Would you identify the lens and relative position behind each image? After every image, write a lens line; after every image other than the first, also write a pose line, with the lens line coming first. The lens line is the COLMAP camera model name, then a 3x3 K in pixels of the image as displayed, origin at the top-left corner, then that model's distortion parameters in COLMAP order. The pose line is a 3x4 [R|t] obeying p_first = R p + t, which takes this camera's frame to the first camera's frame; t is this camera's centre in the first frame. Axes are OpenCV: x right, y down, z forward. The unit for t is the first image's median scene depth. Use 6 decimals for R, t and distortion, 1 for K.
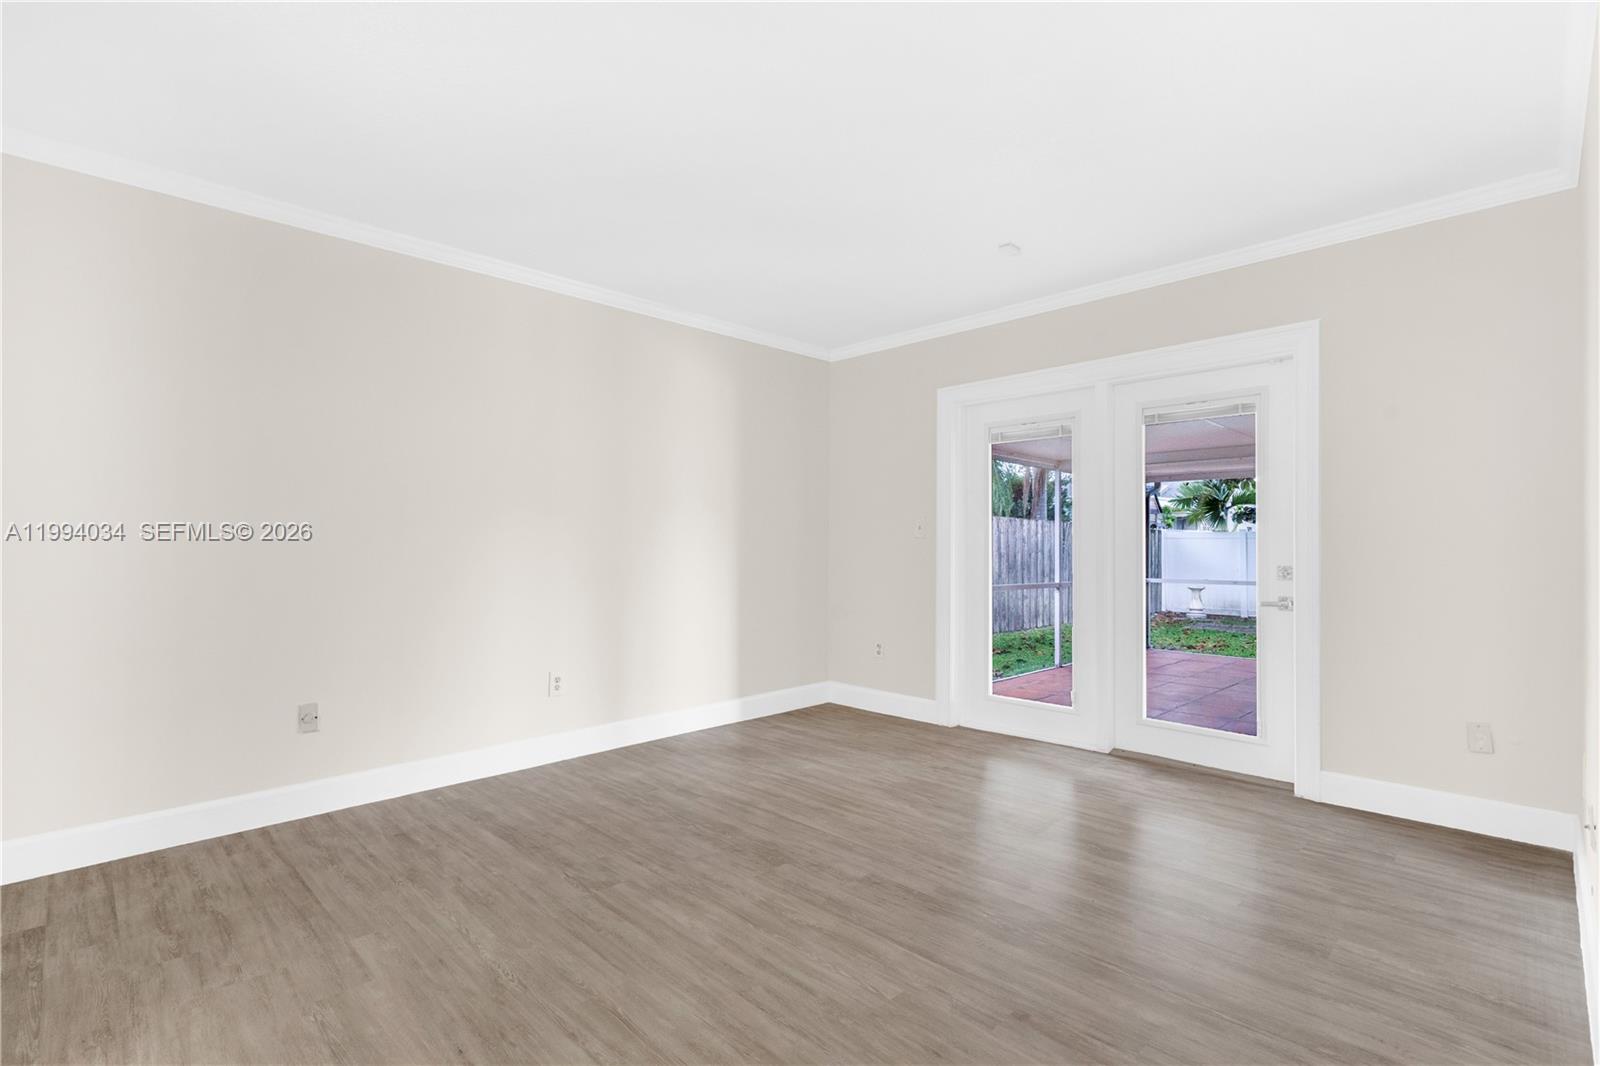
lens RADIAL K [[742.4, 0, 807.4], [0, 742.4, 539.0], [0, 0, 1]] dist [-0.001397, 0.000285]
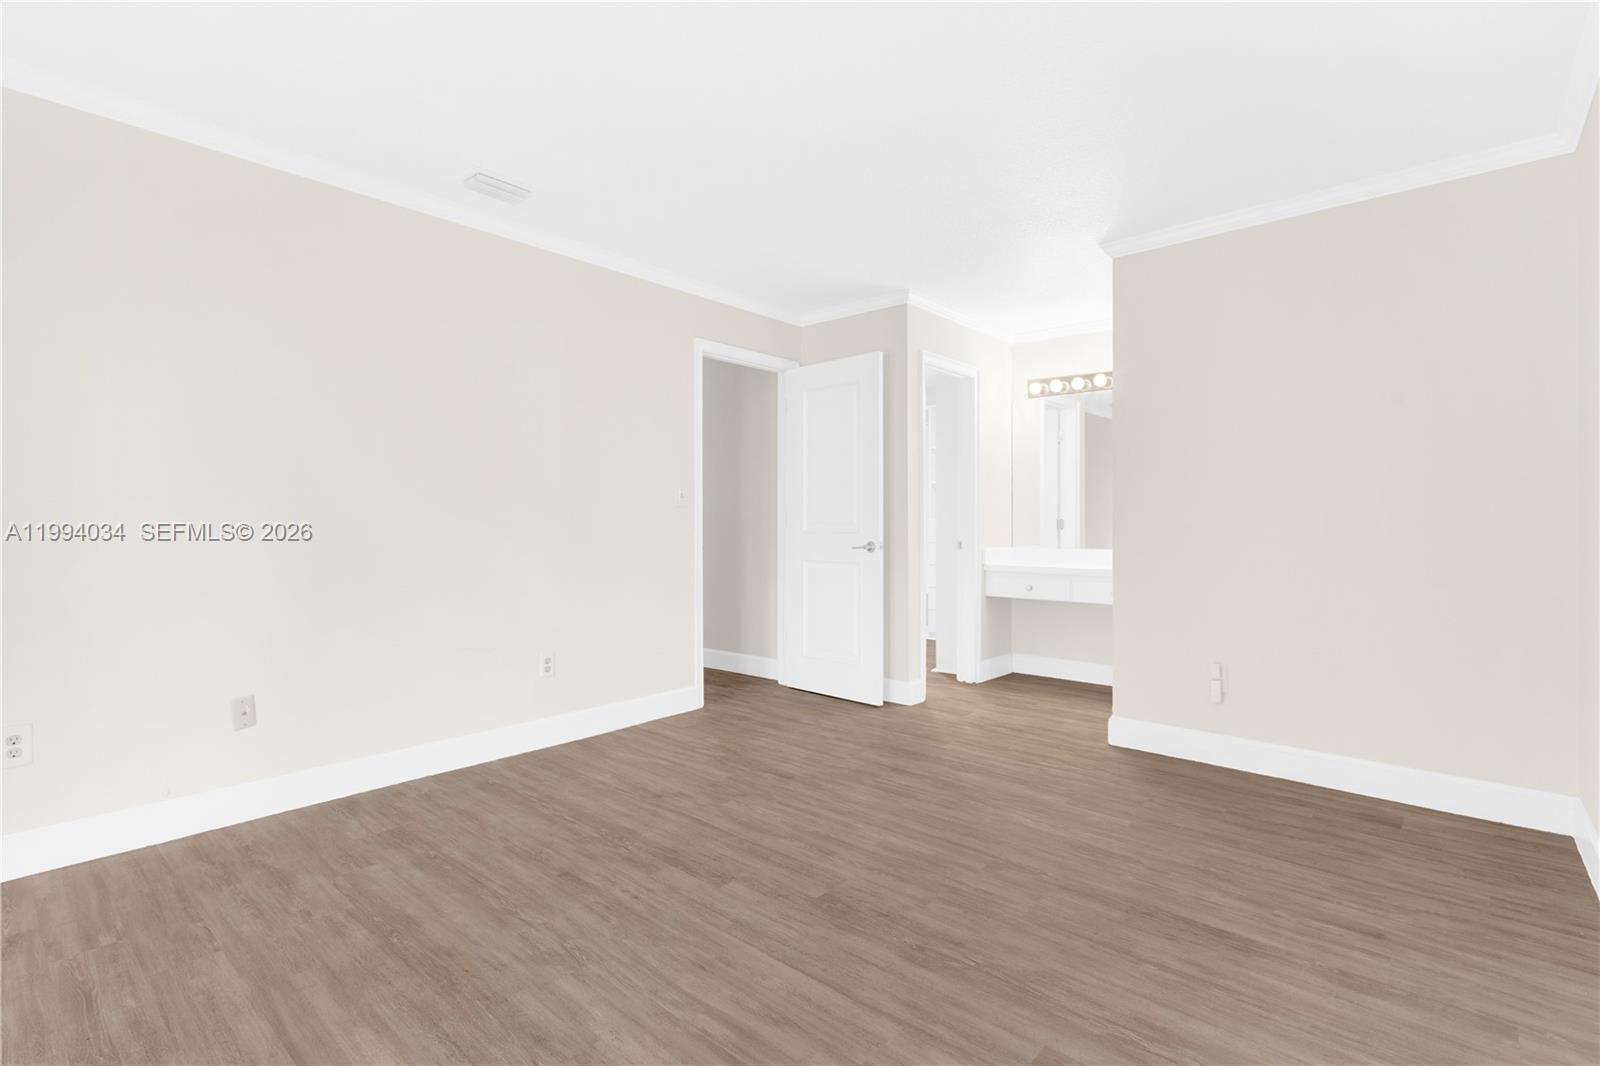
lens RADIAL K [[742.4, 0, 807.4], [0, 742.4, 539.0], [0, 0, 1]] dist [-0.001397, 0.000285]
pose [[-0.997907, -0.000647, -0.064656, 0.036745], [-0.001455, 0.999921, 0.012453, 0.019427], [0.064643, 0.012521, -0.997830, 1.847805]]
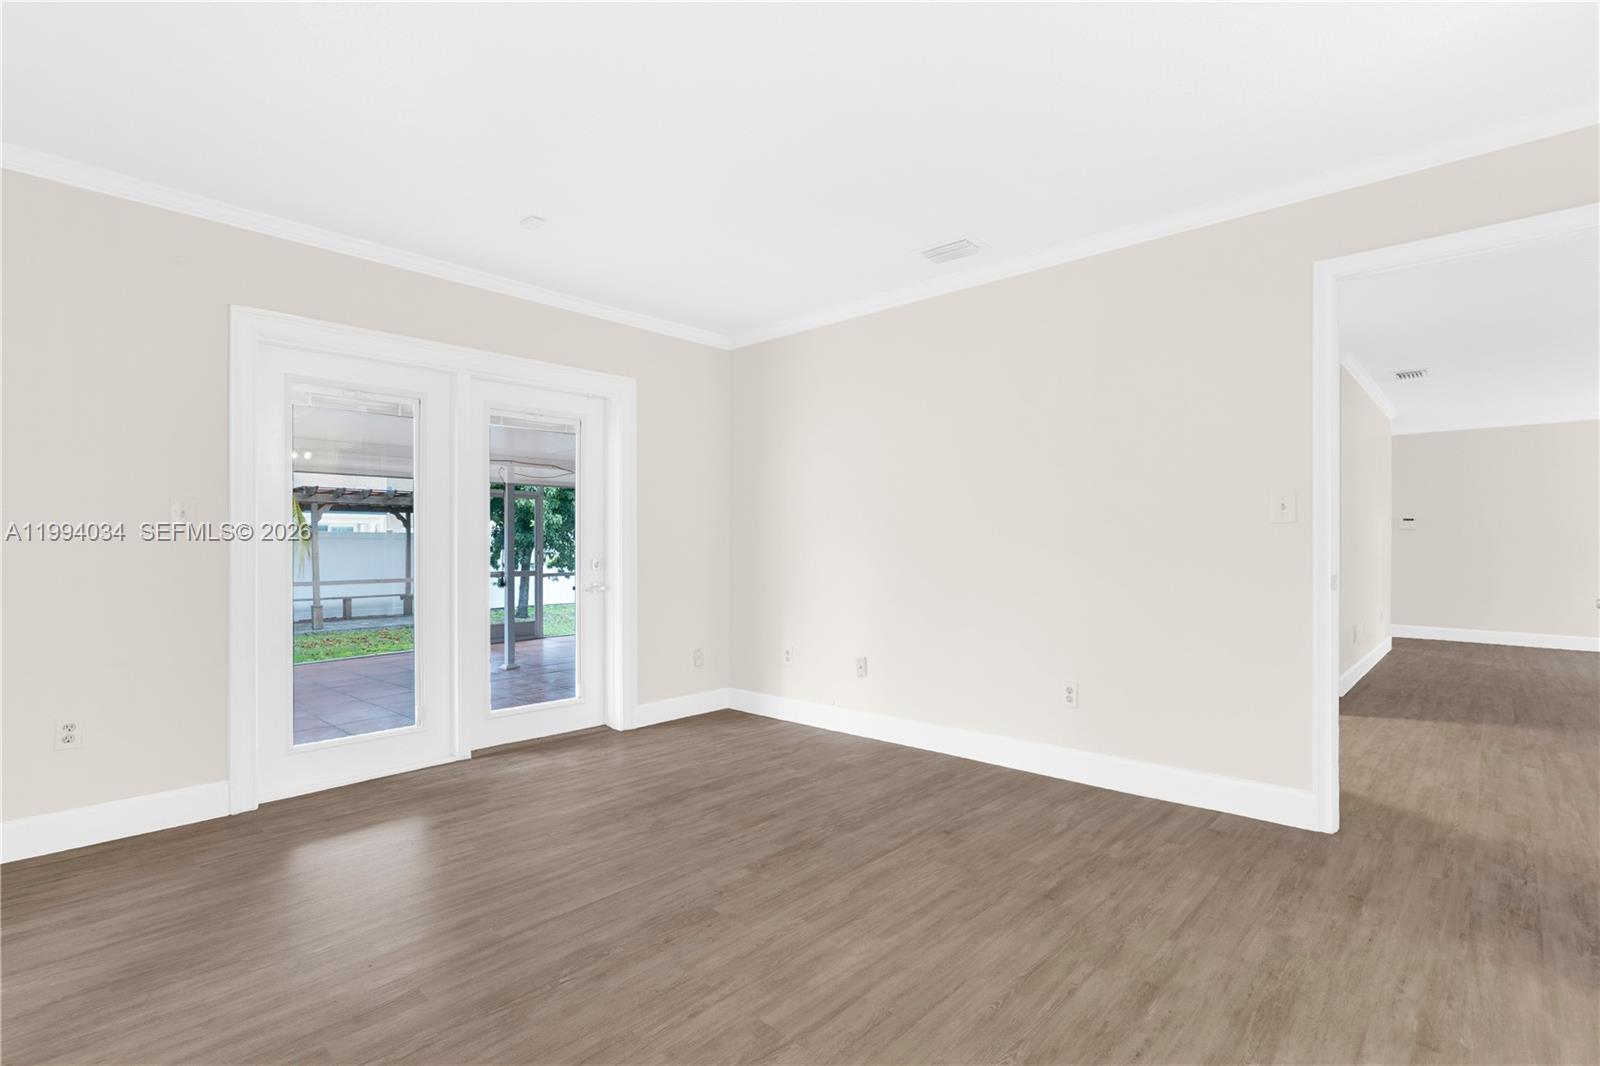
lens RADIAL K [[758.9, 0, 795.8], [0, 758.9, 534.5], [0, 0, 1]] dist [-0.001890, -0.000348]
pose [[-0.034454, 0.014489, 0.999301, -0.924371], [-0.007167, 0.999866, -0.014744, 0.014861], [-0.999381, -0.007670, -0.034346, 0.943357]]
